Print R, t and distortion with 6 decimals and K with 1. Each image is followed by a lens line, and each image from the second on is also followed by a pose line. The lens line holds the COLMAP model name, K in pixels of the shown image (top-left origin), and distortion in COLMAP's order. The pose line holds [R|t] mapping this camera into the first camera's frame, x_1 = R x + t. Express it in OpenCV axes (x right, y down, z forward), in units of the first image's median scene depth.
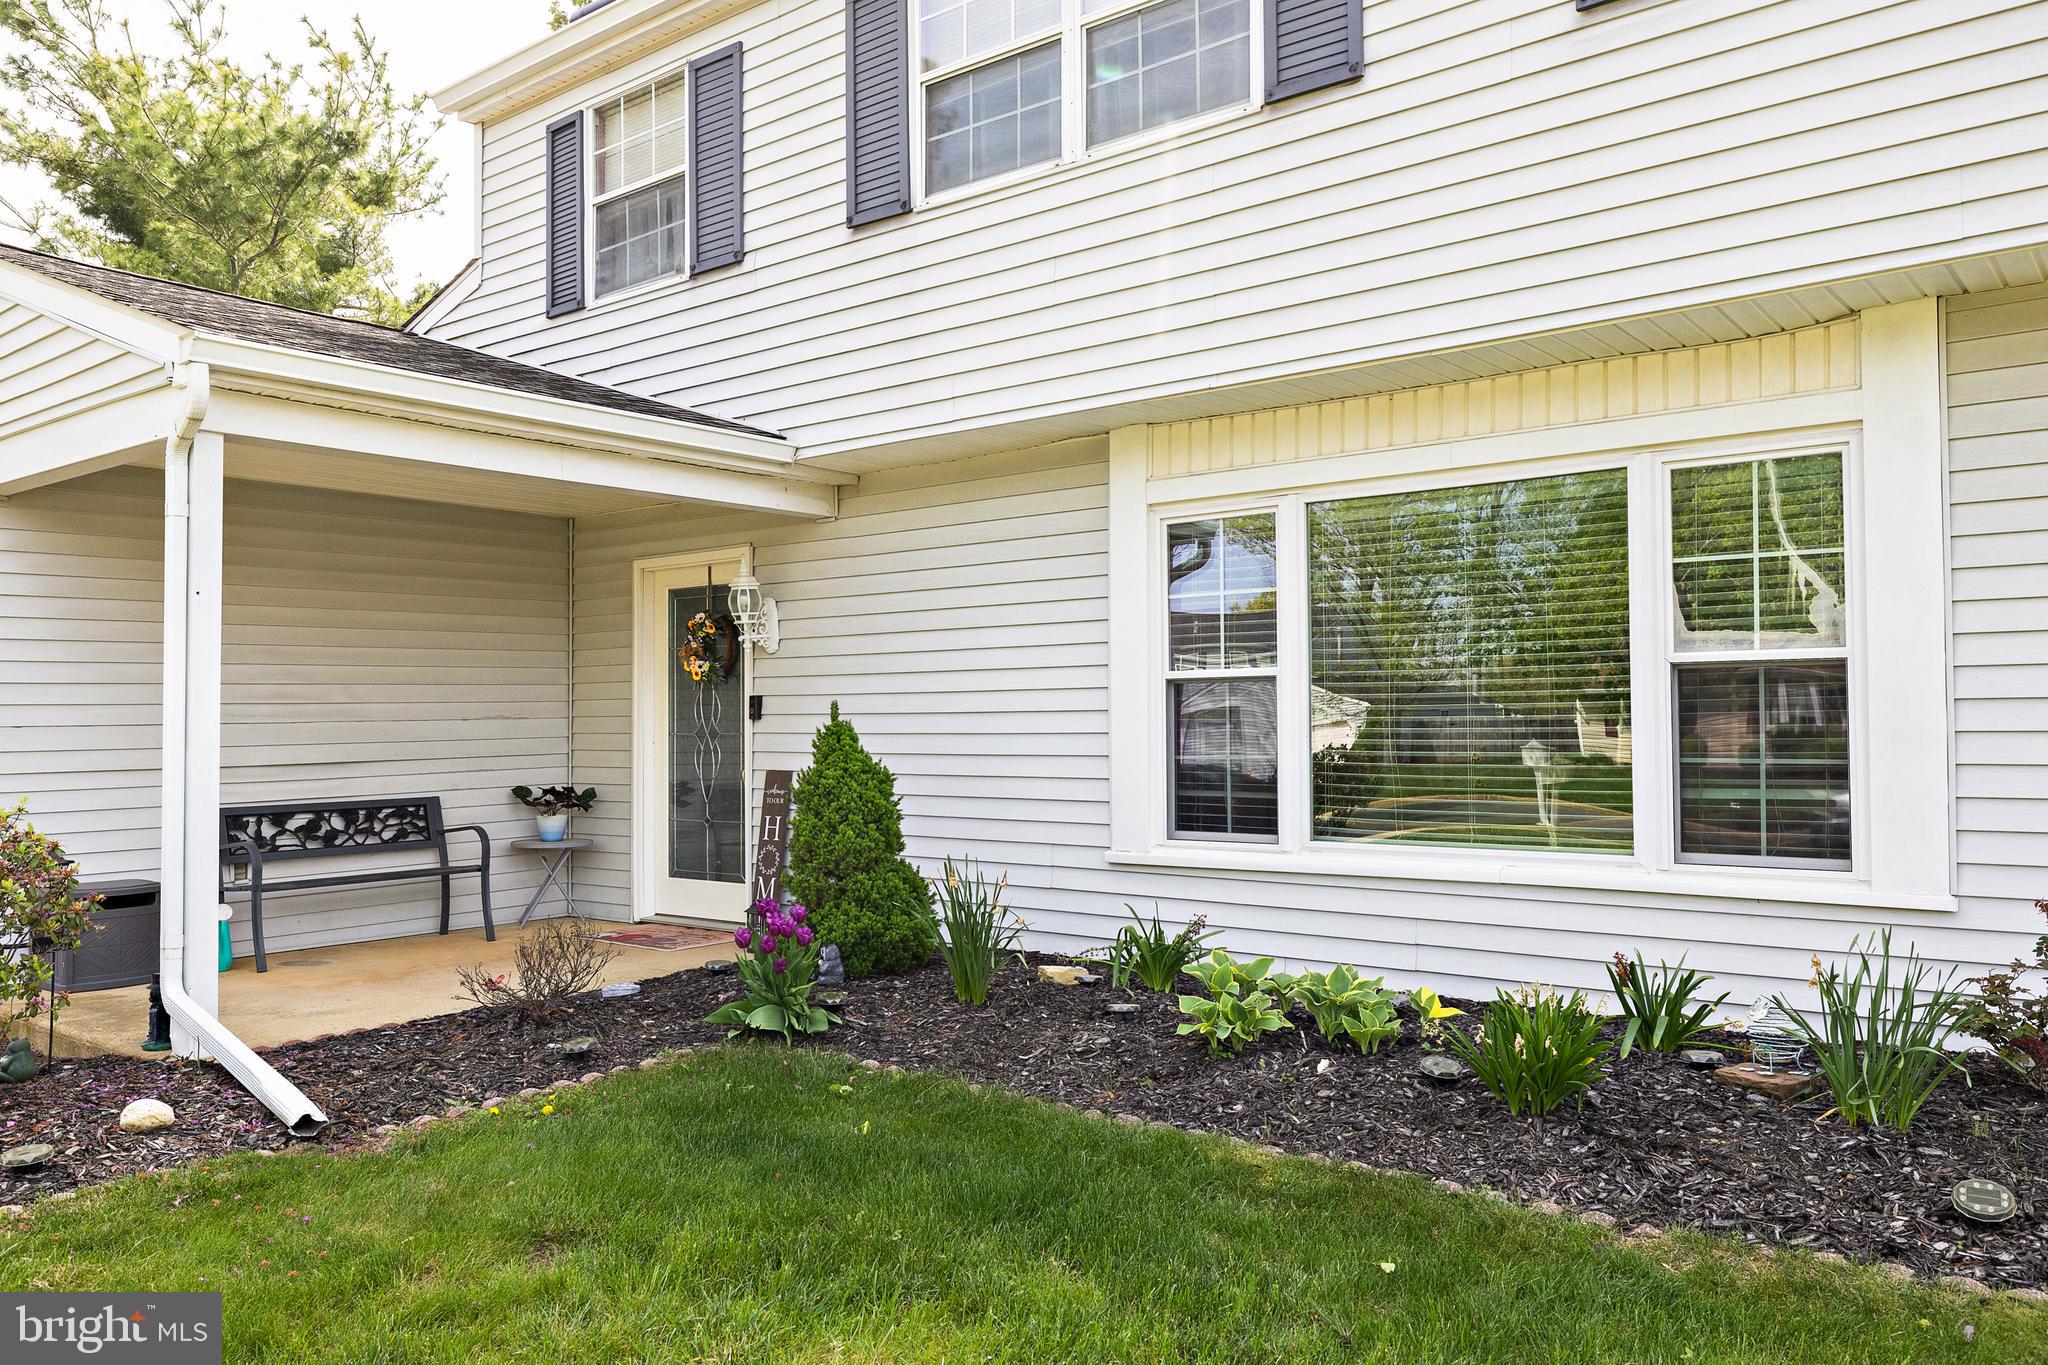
lens RADIAL K [[1518.6, 0, 1024.0], [0, 1518.6, 682.5], [0, 0, 1]] dist [0.002236, 0.000001]
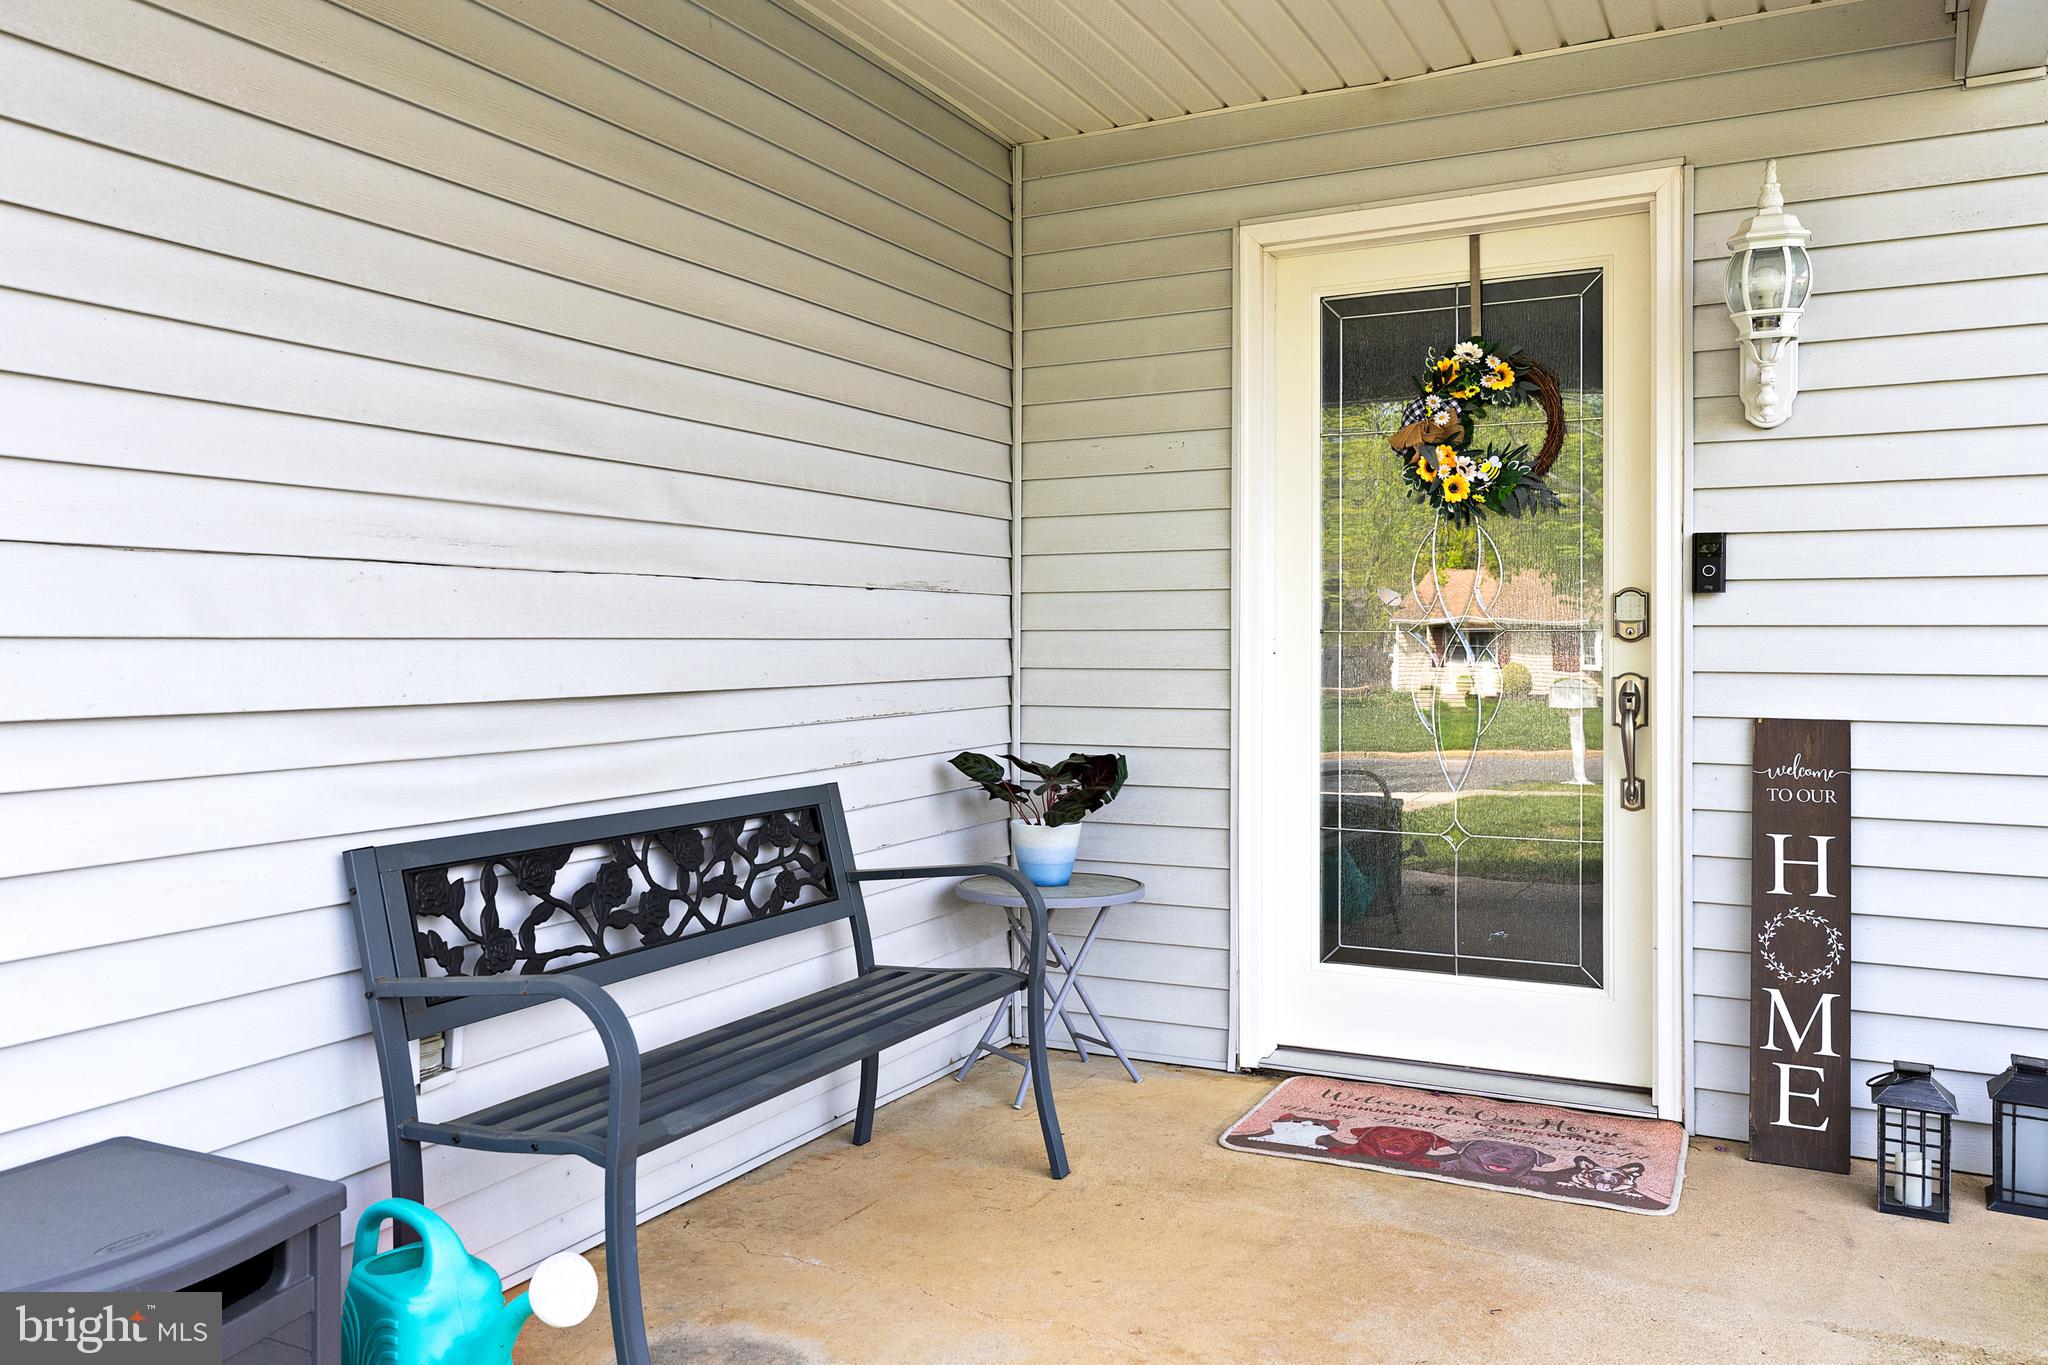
lens RADIAL K [[1508.3, 0, 1021.5], [0, 1508.3, 652.4], [0, 0, 1]] dist [0.003012, 0.000433]
pose [[0.980904, 0.011128, 0.194173, -0.446013], [-0.015728, 0.999631, 0.022164, 0.035123], [-0.193855, -0.024794, 0.980717, 0.660352]]
